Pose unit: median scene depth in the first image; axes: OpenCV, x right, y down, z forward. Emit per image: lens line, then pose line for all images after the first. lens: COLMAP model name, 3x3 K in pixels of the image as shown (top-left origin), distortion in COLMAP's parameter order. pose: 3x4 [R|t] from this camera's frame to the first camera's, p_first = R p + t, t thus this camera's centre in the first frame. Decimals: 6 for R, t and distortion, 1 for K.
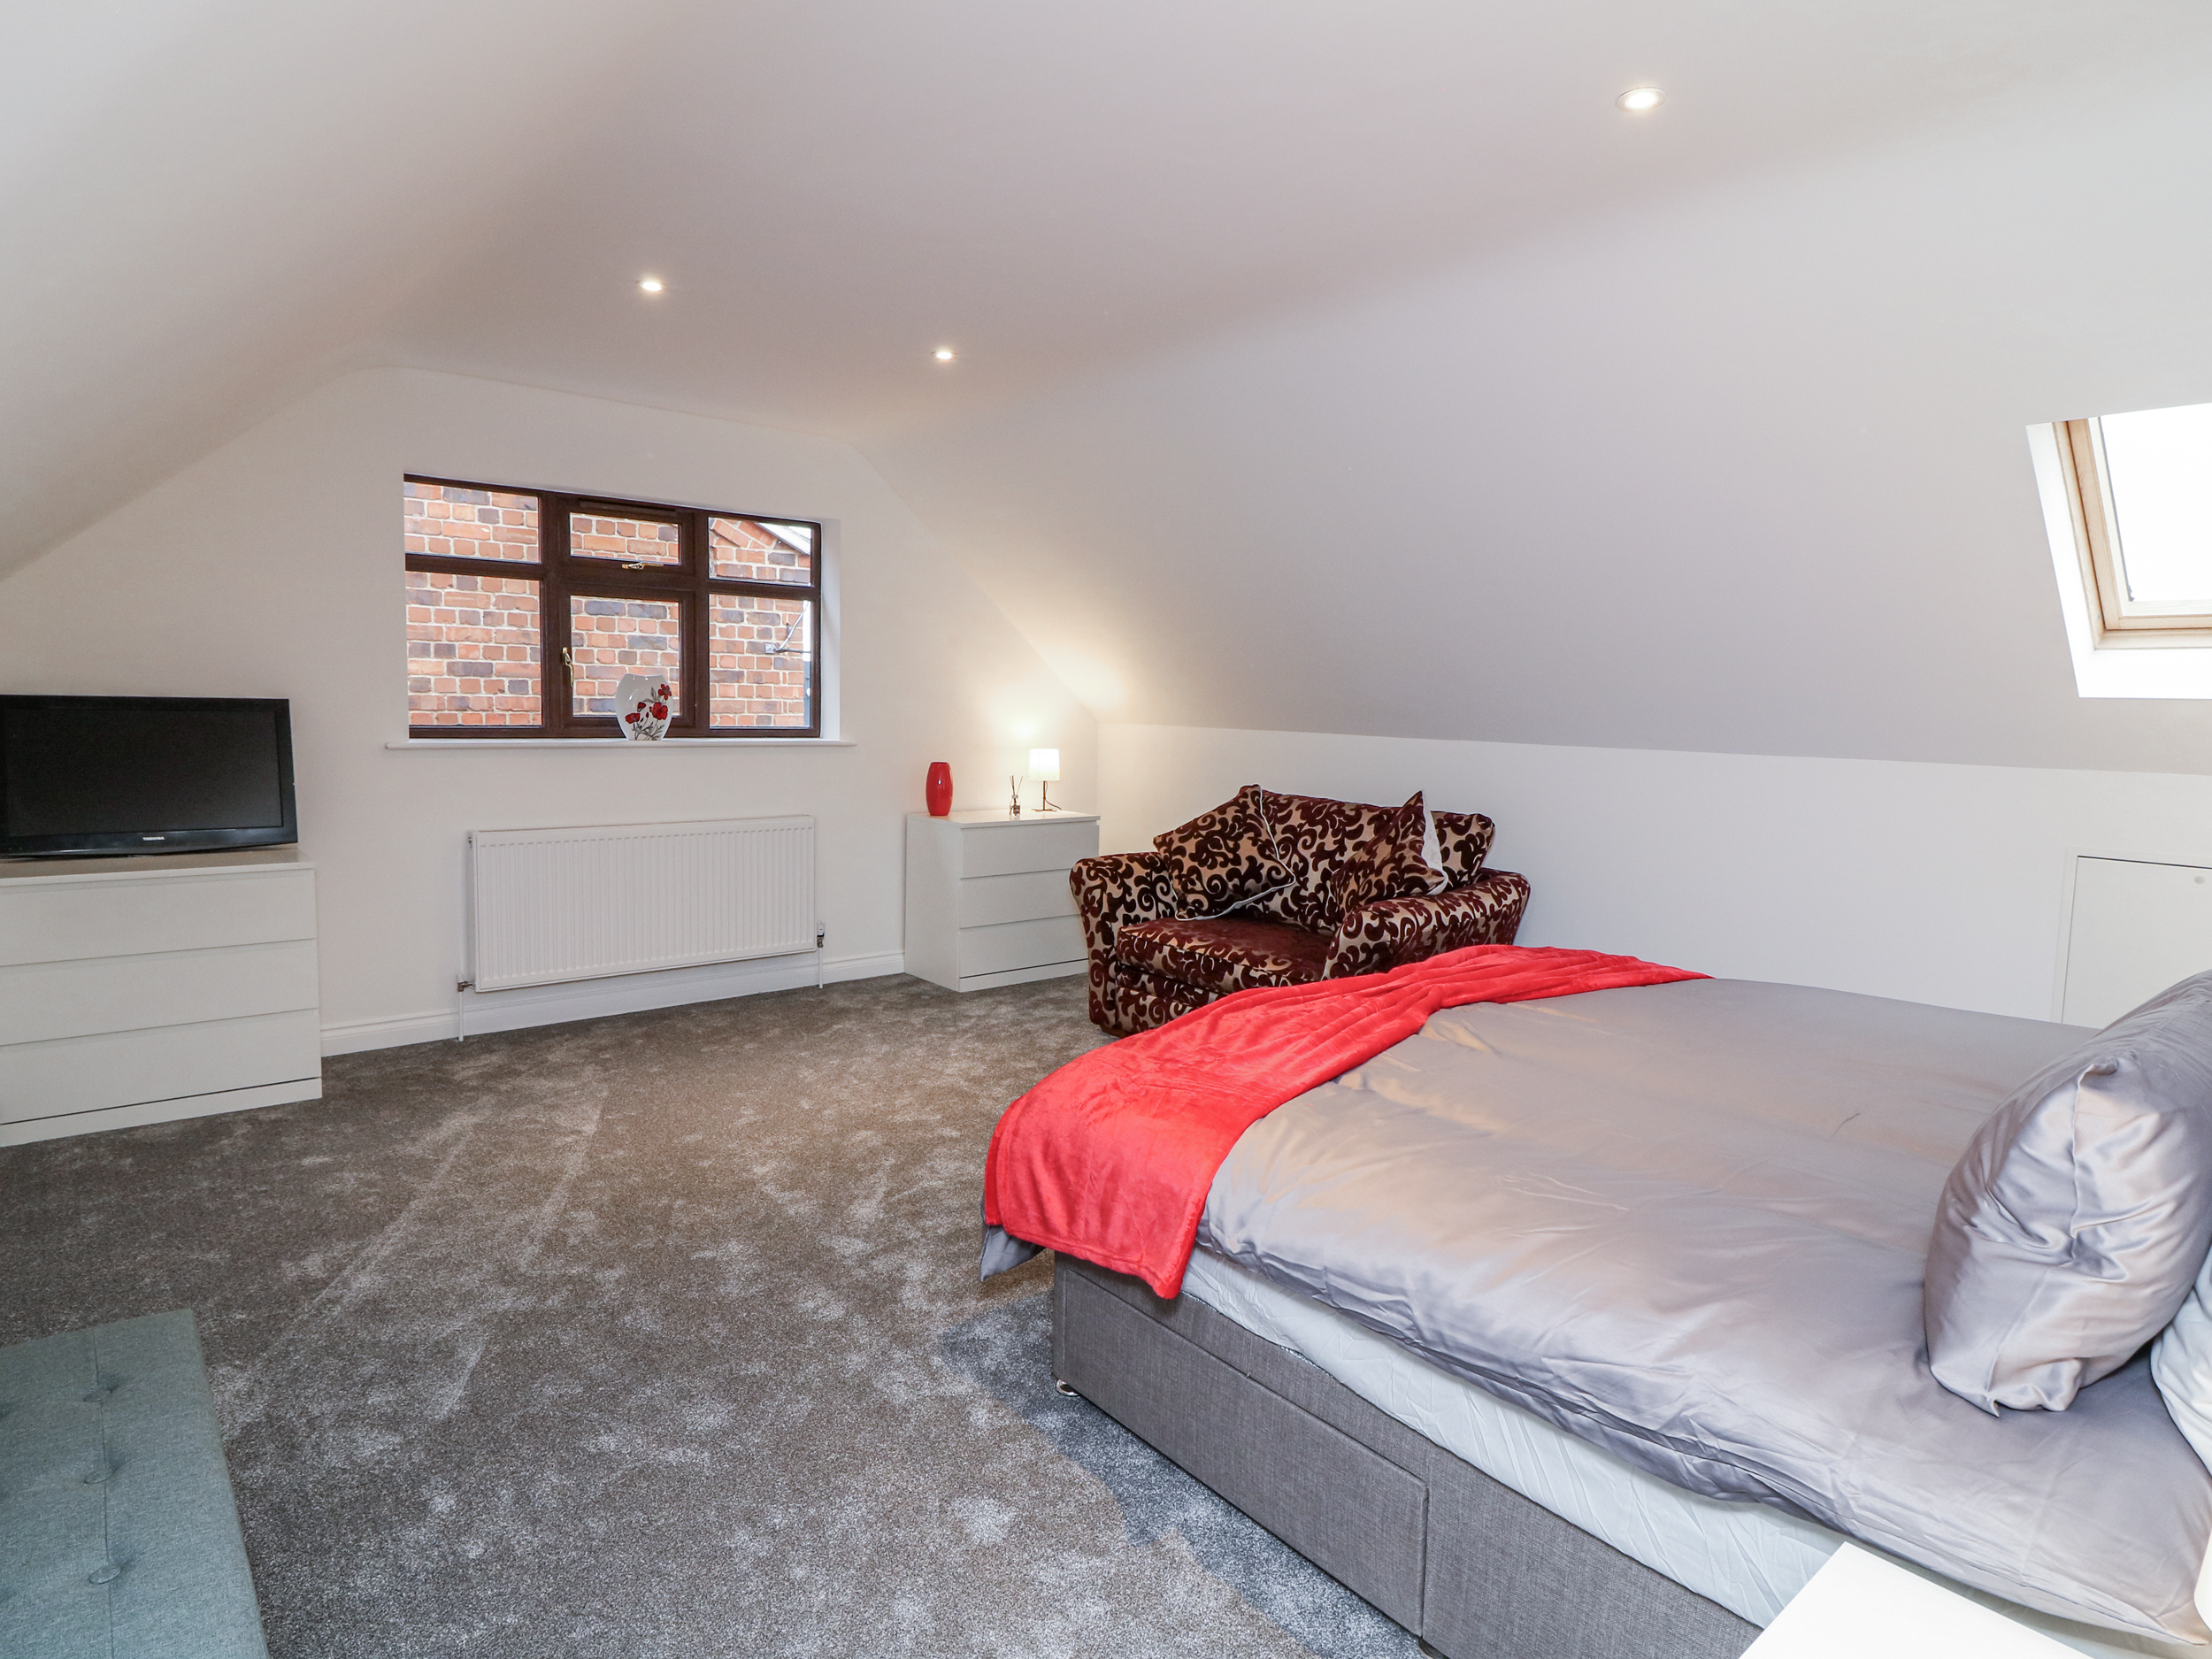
lens RADIAL K [[1197.7, 0, 1104.4], [0, 1197.7, 829.4], [0, 0, 1]] dist [-0.001395, -0.011500]
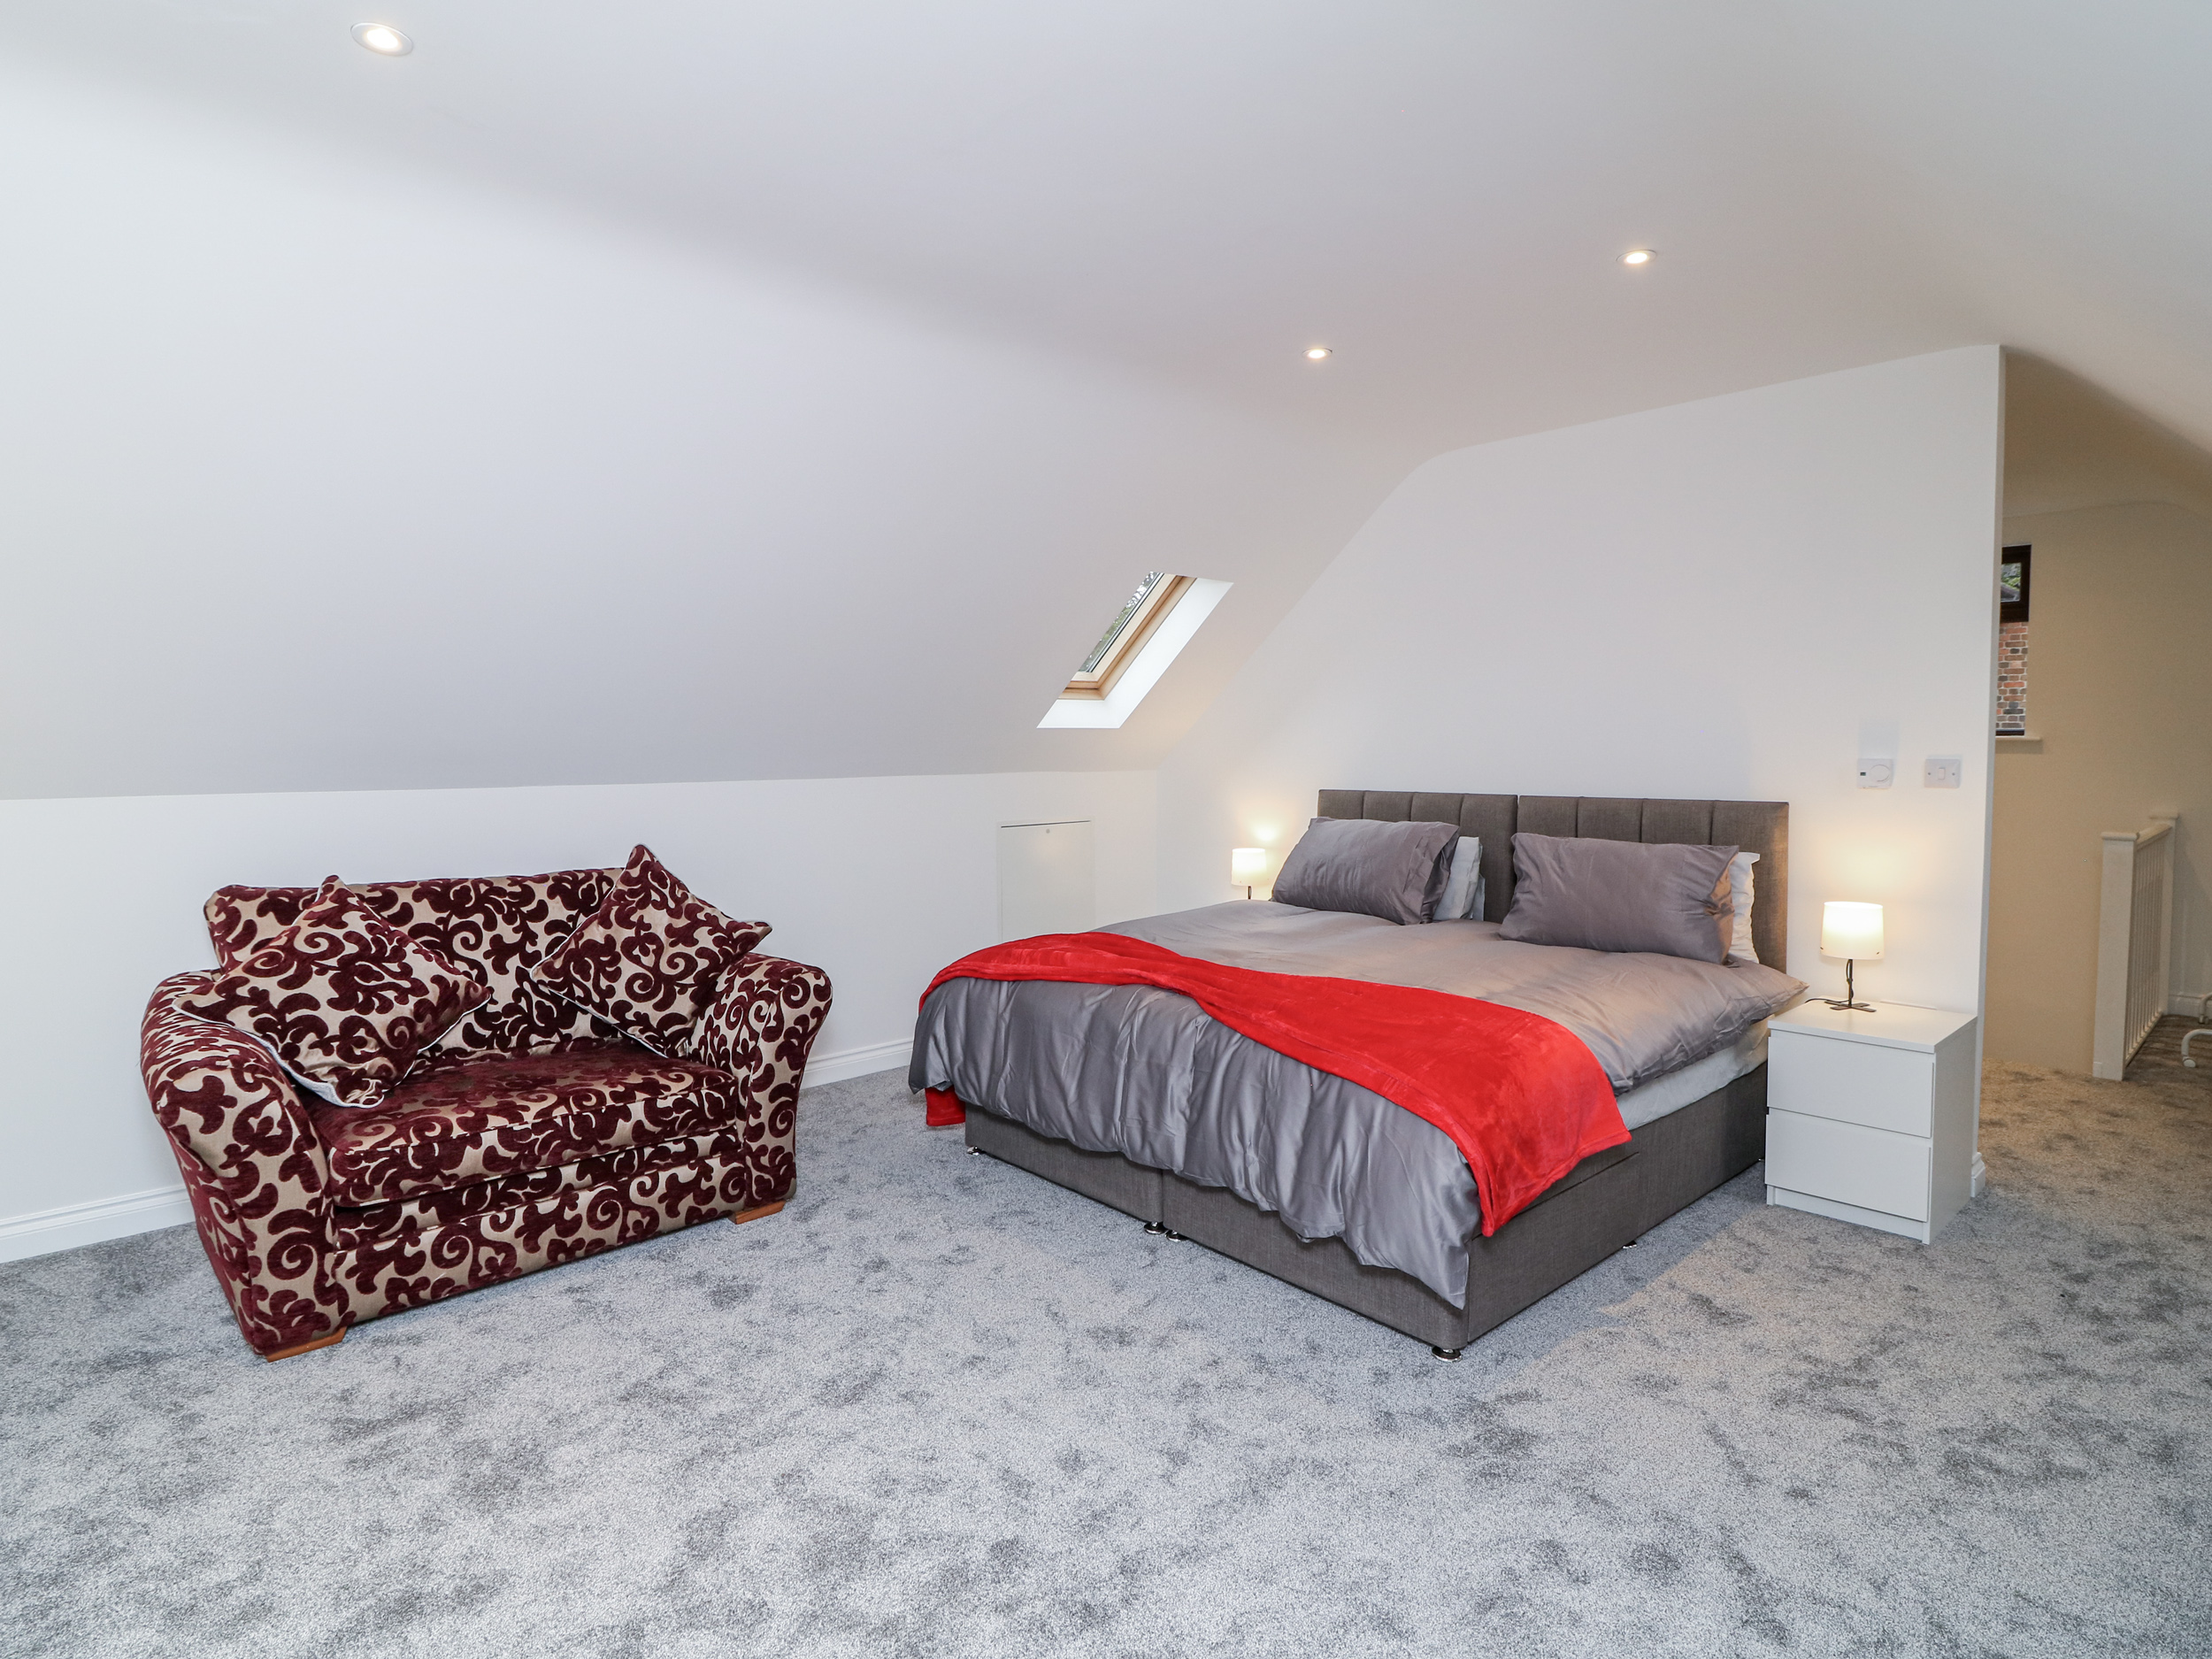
lens RADIAL K [[1197.7, 0, 1098.7], [0, 1197.7, 828.1], [0, 0, 1]] dist [-0.001395, -0.011500]
pose [[-0.035279, -0.096114, 0.994745, -0.550029], [0.110450, 0.988892, 0.099466, -0.085435], [-0.993255, 0.113379, -0.024271, 0.644041]]
